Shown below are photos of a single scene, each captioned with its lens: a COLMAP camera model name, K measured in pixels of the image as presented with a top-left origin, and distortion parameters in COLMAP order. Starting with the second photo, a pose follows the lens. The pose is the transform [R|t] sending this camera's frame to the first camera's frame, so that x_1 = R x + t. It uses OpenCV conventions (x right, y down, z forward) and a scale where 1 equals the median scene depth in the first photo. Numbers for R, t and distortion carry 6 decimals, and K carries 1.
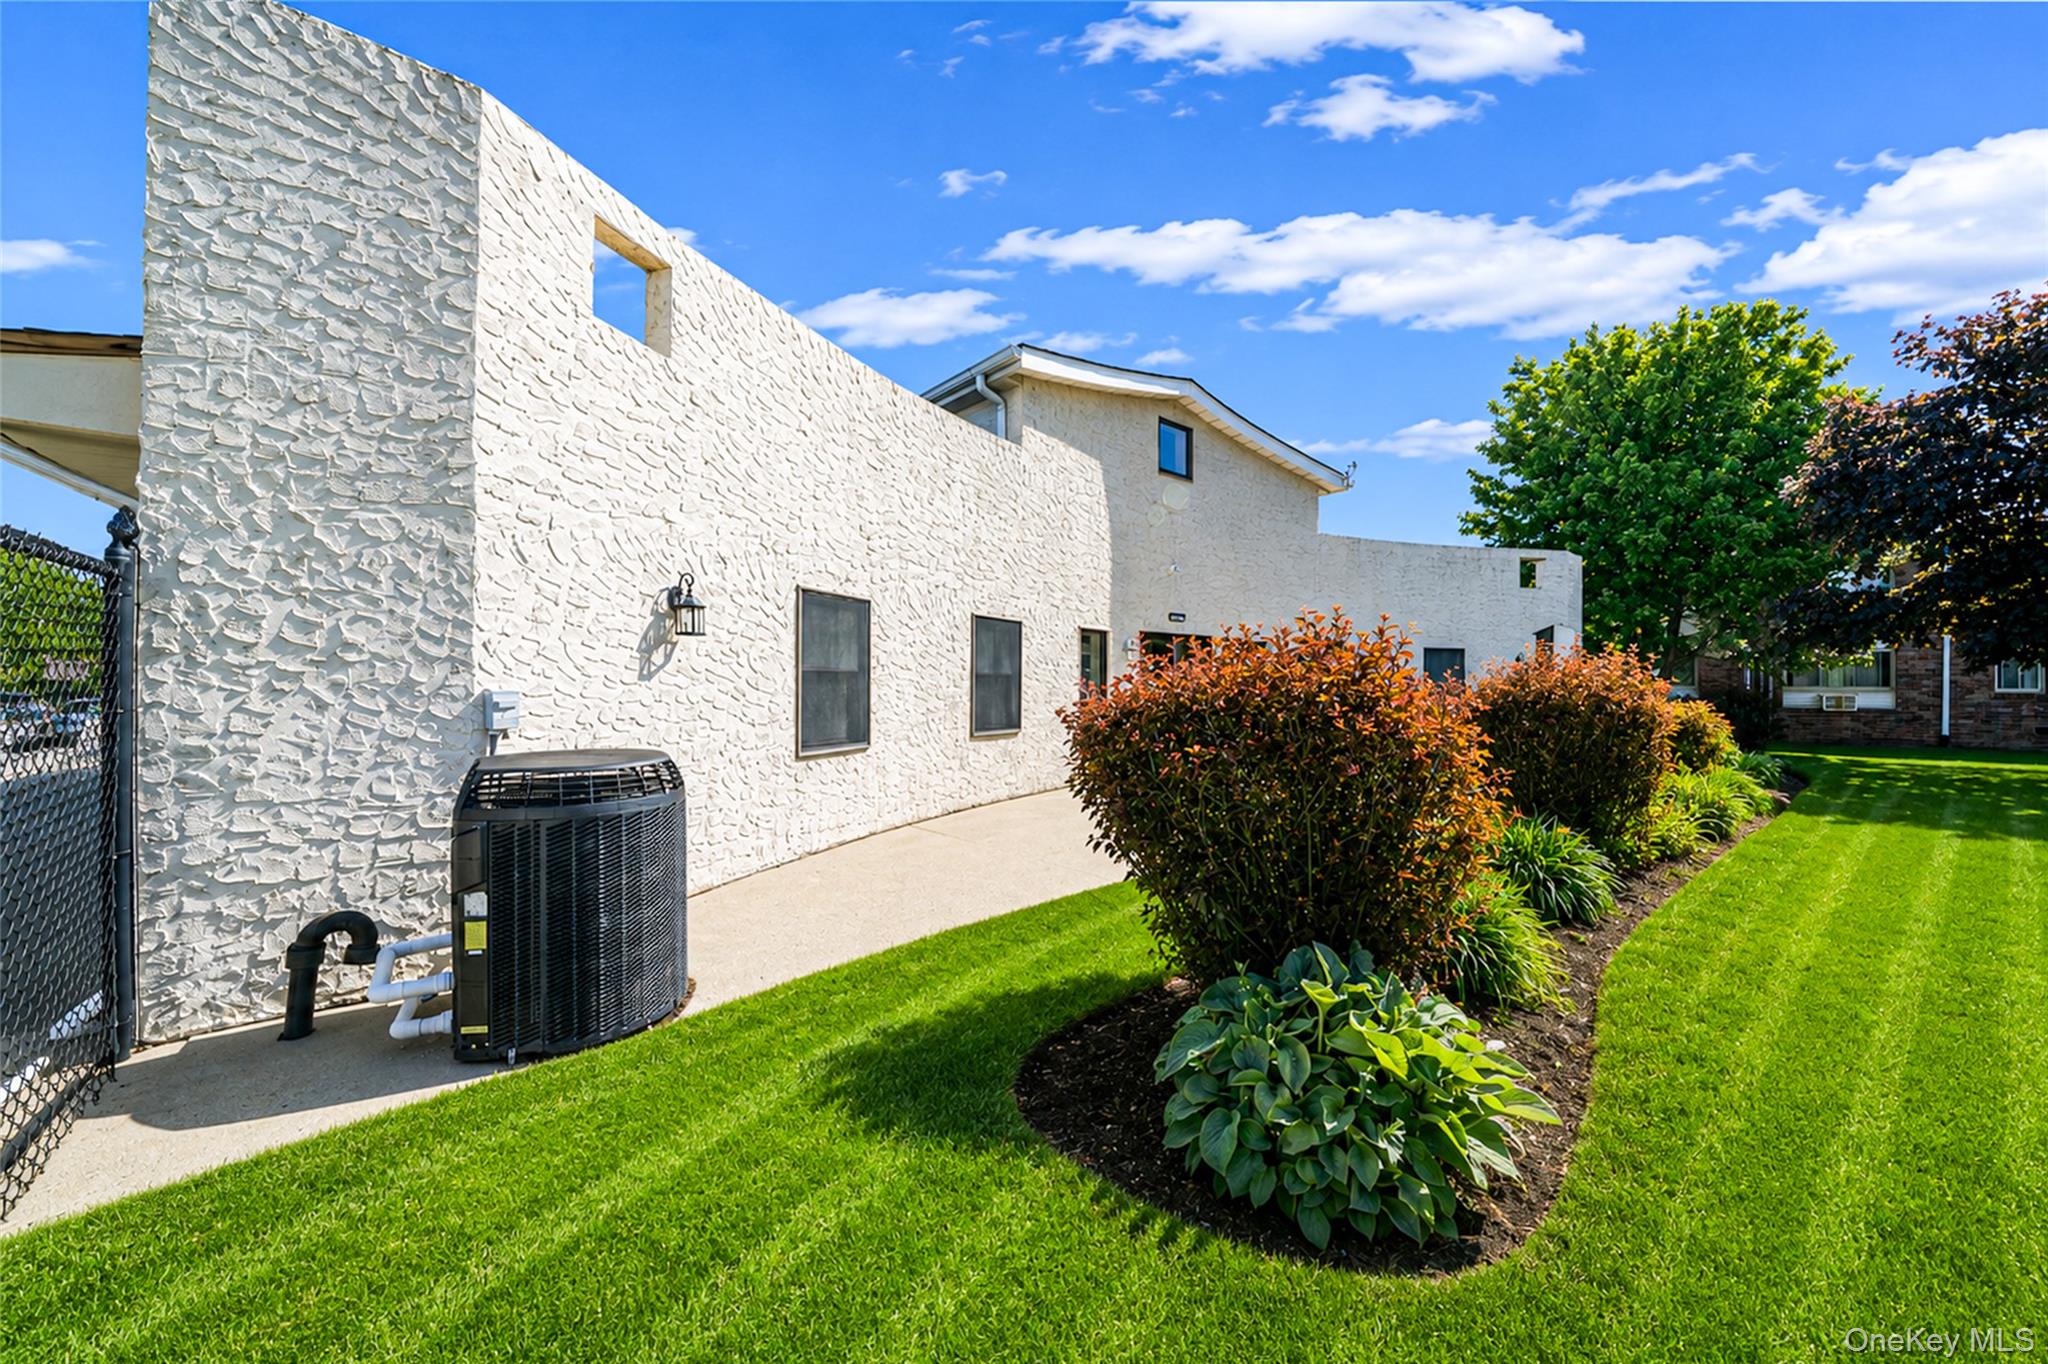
lens RADIAL K [[706.2, 0, 1018.7], [0, 706.2, 686.1], [0, 0, 1]] dist [-0.000247, -0.000028]
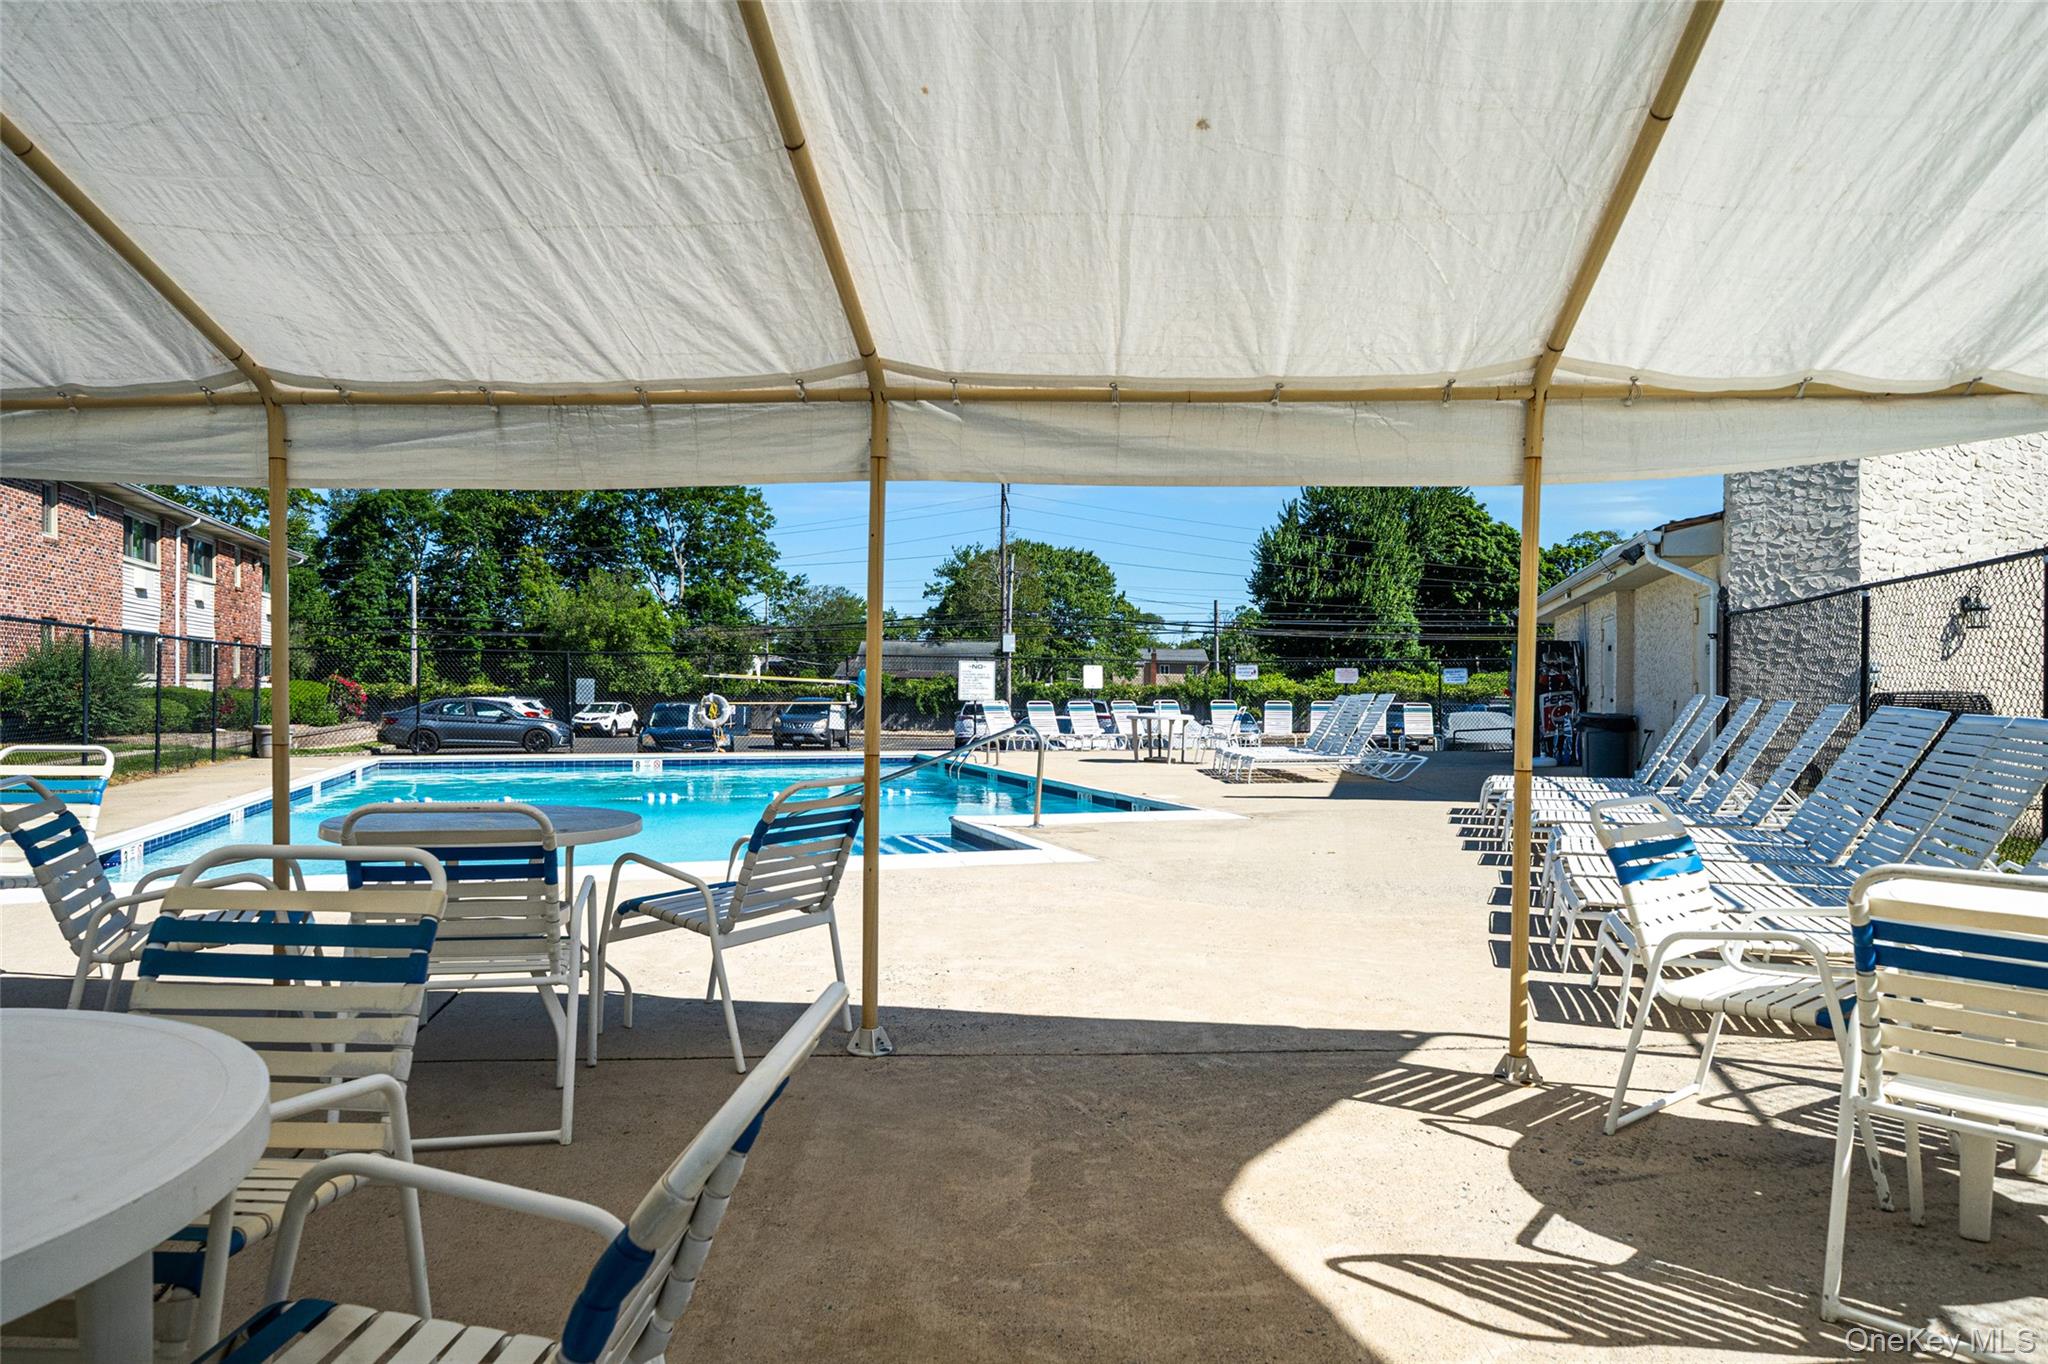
lens RADIAL K [[1237.0, 0, 1024.0], [0, 1237.0, 682.0], [0, 0, 1]] dist [-0.001292, -0.000612]
pose [[0.537328, -0.012322, -0.843284, 0.906530], [-0.017117, 0.999528, -0.025512, 0.198215], [0.843200, 0.028142, 0.536863, -2.925106]]
